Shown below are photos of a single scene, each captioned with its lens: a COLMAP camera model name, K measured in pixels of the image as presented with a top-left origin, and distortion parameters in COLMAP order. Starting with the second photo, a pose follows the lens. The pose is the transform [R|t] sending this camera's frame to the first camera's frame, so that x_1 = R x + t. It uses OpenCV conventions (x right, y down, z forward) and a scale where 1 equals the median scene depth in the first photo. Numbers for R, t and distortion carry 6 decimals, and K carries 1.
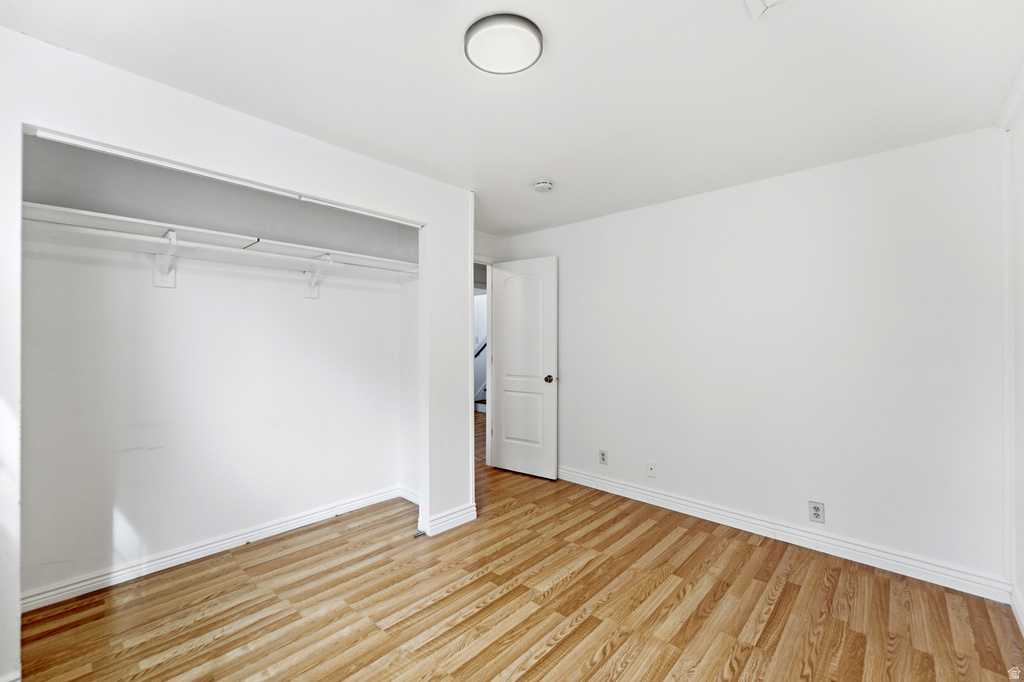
lens RADIAL K [[419.2, 0, 514.2], [0, 419.2, 339.0], [0, 0, 1]] dist [0.002754, 0.000523]
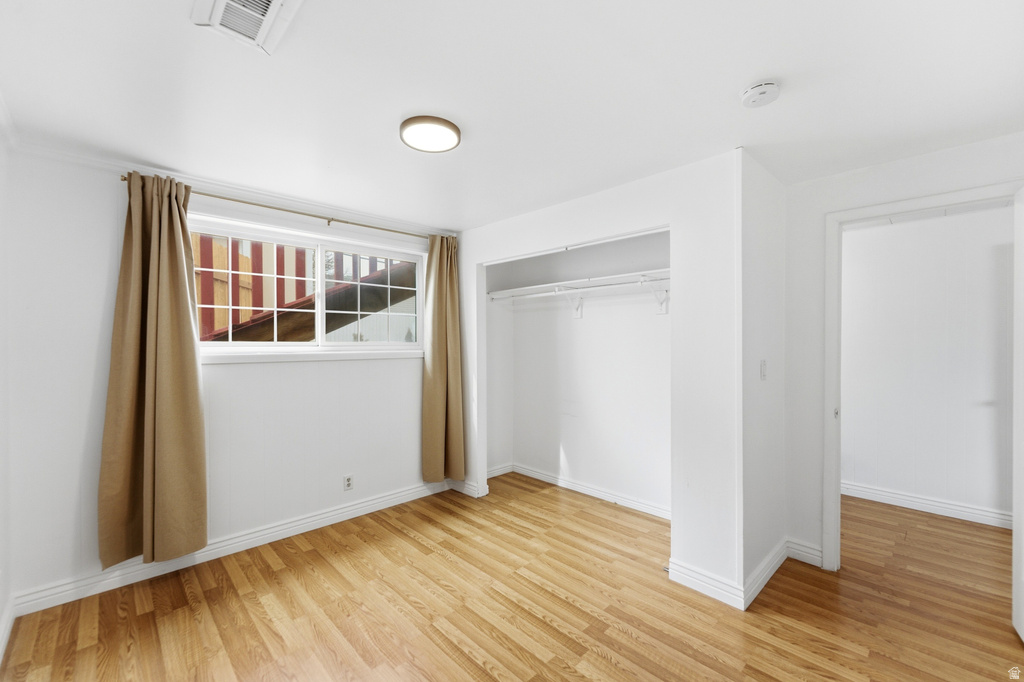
lens RADIAL K [[419.2, 0, 514.2], [0, 419.2, 345.0], [0, 0, 1]] dist [0.002754, 0.000523]
pose [[-0.044140, 0.003618, -0.999019, 0.854275], [0.003587, 0.999988, 0.003463, -0.029668], [0.999019, -0.003431, -0.044152, 0.880886]]
